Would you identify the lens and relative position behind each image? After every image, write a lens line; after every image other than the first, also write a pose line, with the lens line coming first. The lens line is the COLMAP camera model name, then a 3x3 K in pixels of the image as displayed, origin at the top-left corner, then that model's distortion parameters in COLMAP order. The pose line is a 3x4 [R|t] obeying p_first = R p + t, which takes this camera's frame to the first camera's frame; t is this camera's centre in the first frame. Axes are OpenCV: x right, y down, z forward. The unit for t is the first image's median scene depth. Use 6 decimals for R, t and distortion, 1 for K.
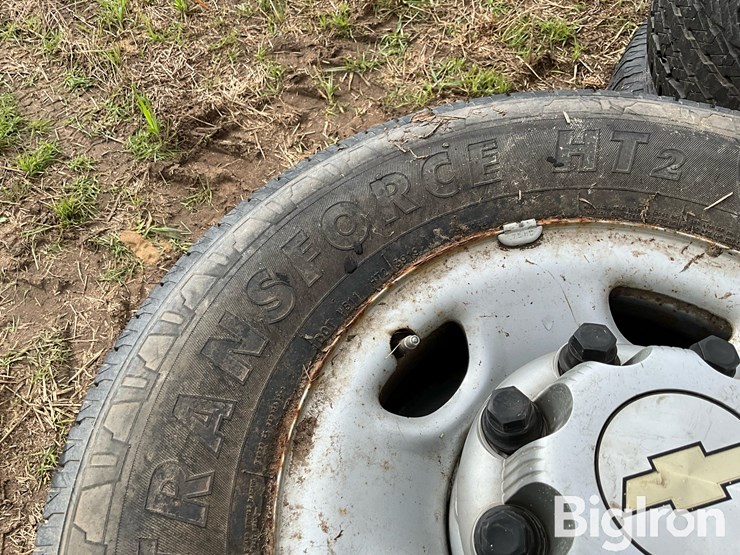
lens RADIAL K [[623.2, 0, 368.7], [0, 623.2, 276.9], [0, 0, 1]] dist [0.082640, -0.158816]
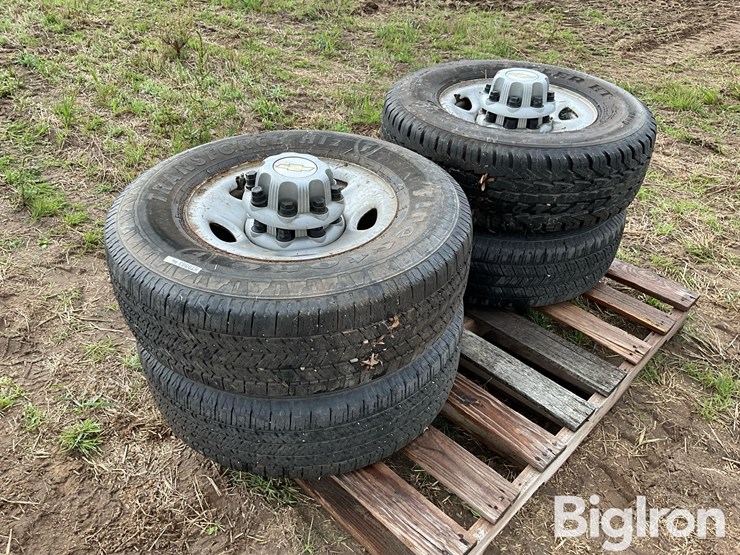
lens RADIAL K [[623.2, 0, 370.4], [0, 623.2, 276.2], [0, 0, 1]] dist [0.082640, -0.158816]
pose [[0.997337, 0.055914, 0.046831, 0.221361], [-0.034182, 0.925546, -0.377089, 0.648583], [-0.064428, 0.374483, 0.924993, -0.640663]]
